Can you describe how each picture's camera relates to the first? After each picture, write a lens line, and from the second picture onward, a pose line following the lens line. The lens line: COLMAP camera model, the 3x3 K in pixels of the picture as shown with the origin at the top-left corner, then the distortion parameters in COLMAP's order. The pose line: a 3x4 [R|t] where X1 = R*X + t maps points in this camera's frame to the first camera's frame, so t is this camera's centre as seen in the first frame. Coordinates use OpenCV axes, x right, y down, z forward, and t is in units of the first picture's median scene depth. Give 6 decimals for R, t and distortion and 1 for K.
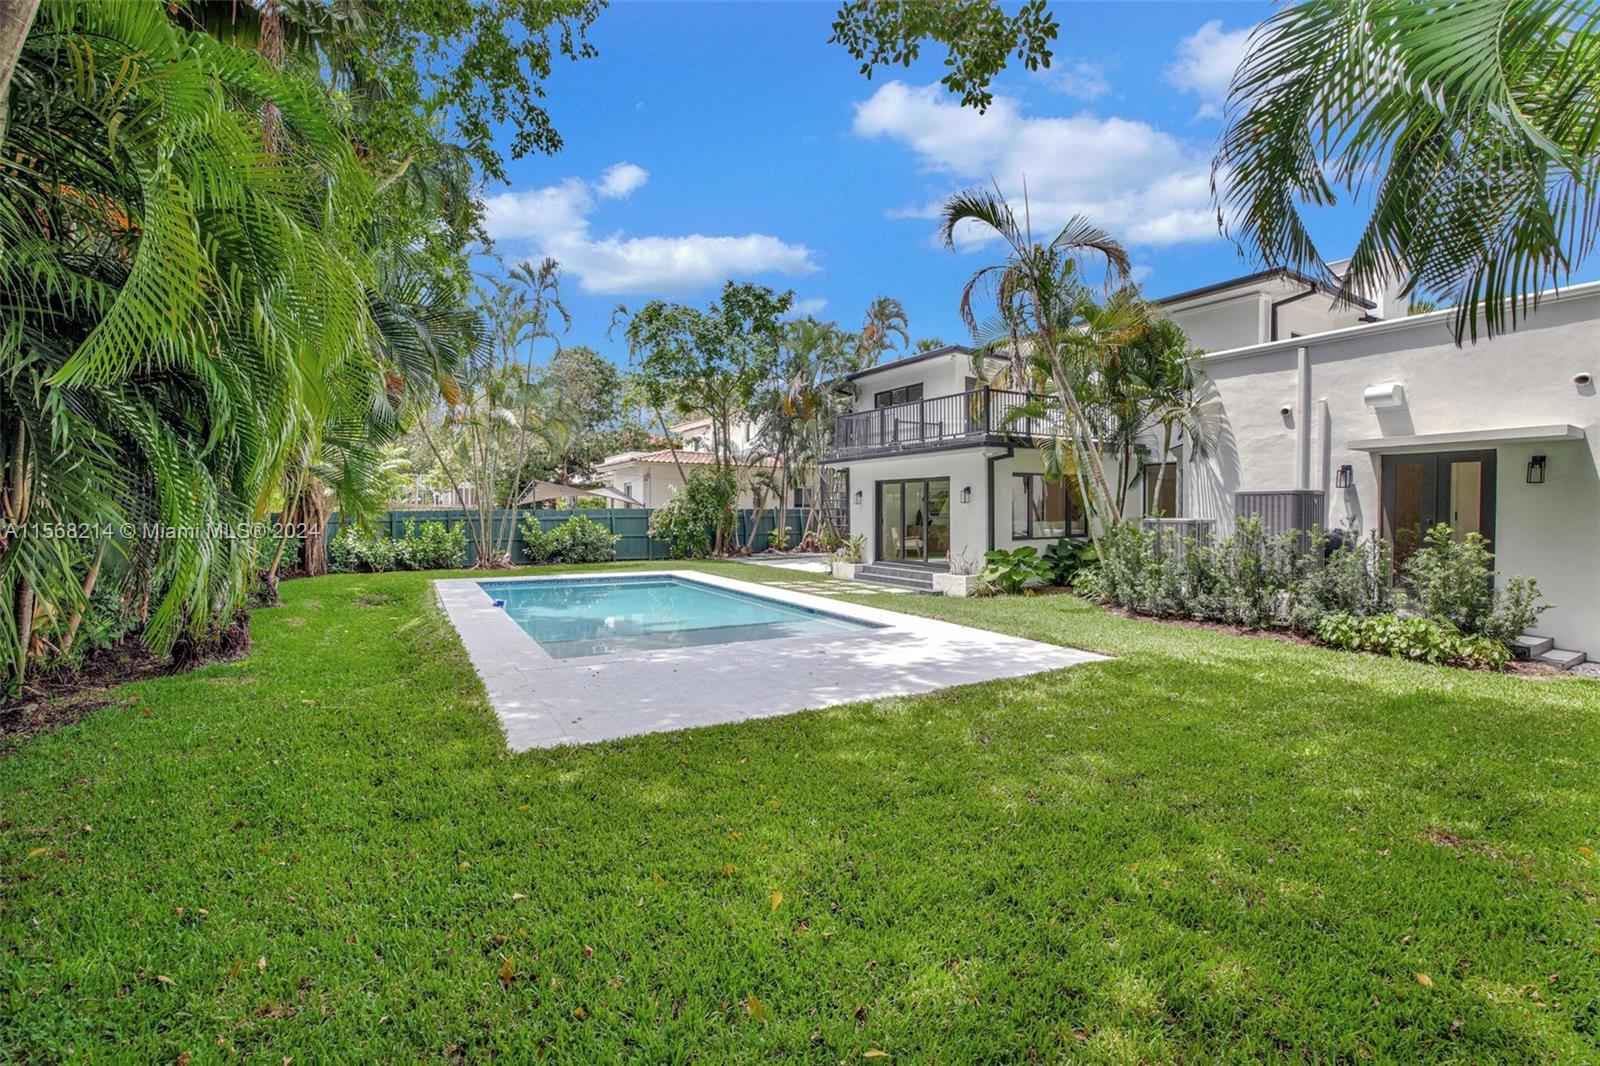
lens RADIAL K [[689.2, 0, 792.8], [0, 689.2, 517.2], [0, 0, 1]] dist [-0.051159, 0.023002]
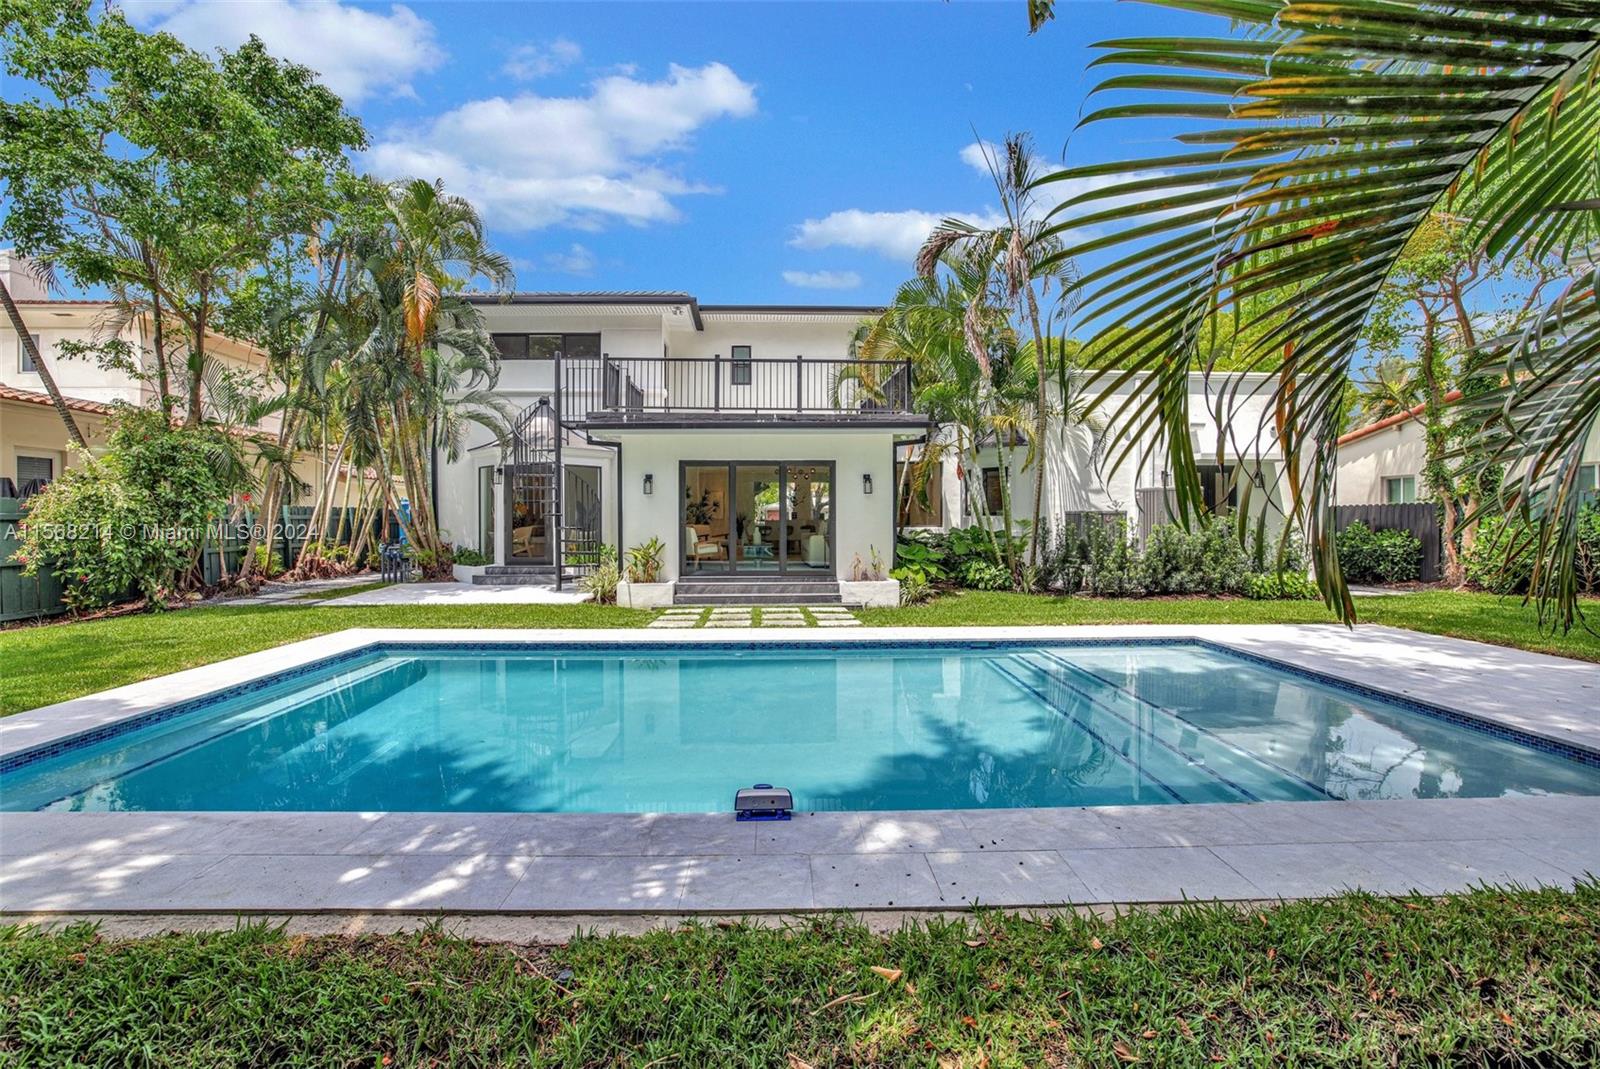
lens RADIAL K [[689.2, 0, 792.8], [0, 689.2, 518.7], [0, 0, 1]] dist [-0.051159, 0.023002]
pose [[0.468829, -0.005172, 0.883274, -0.439211], [0.011359, 0.999935, -0.000174, 0.006480], [-0.883216, 0.010115, 0.468858, 0.571016]]
